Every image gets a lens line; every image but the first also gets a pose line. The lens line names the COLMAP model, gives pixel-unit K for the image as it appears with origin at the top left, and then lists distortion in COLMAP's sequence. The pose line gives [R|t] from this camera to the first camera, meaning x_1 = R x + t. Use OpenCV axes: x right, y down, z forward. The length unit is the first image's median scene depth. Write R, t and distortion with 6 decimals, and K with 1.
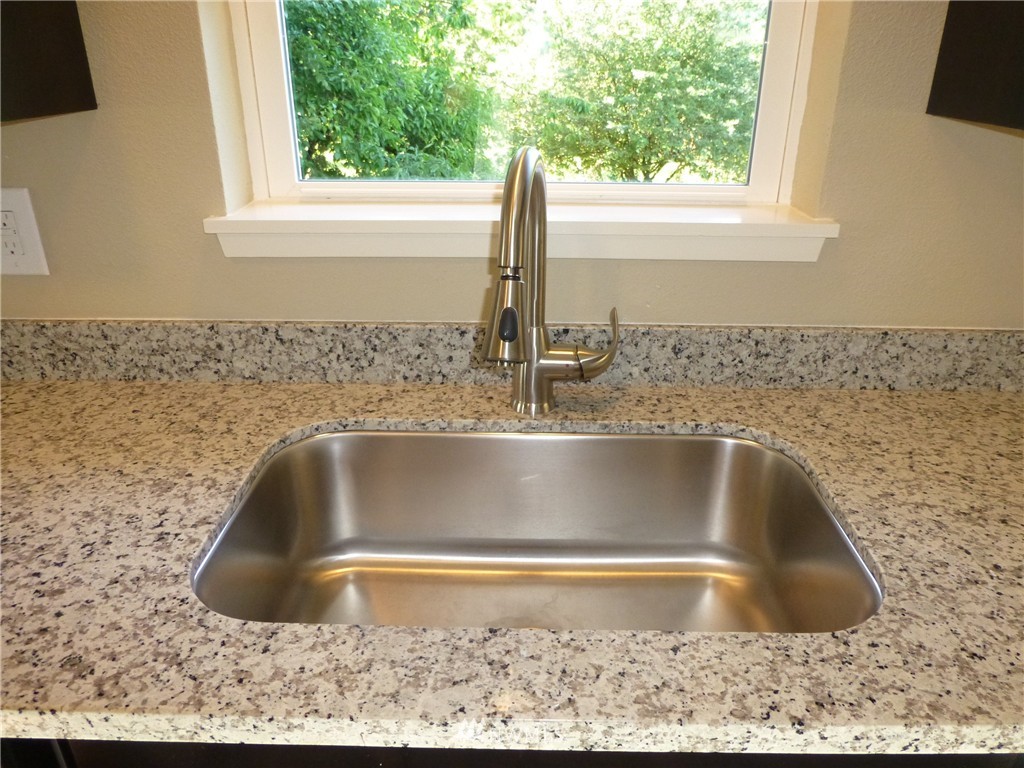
lens RADIAL K [[742.5, 0, 510.8], [0, 742.5, 381.9], [0, 0, 1]] dist [-0.032989, 0.018876]
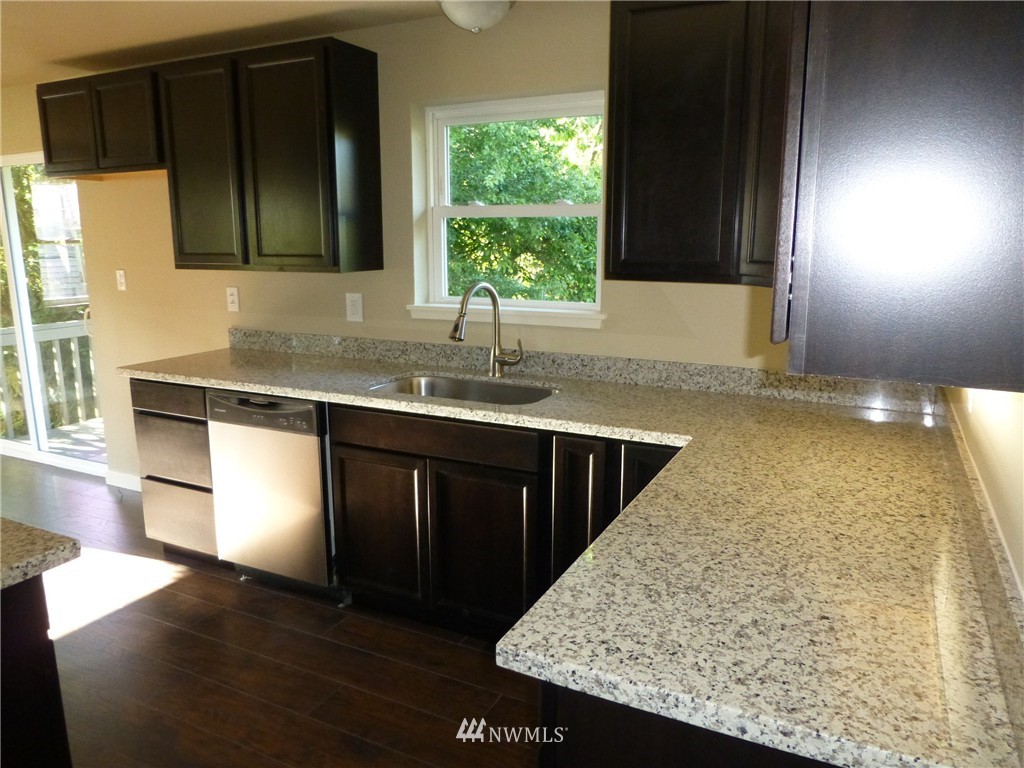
lens RADIAL K [[742.5, 0, 513.2], [0, 742.5, 384.7], [0, 0, 1]] dist [-0.032989, 0.018876]
pose [[0.899069, 0.081037, -0.430241, 1.220056], [-0.164449, 0.973268, -0.160330, 0.476180], [0.405747, 0.214901, 0.888362, -1.348523]]
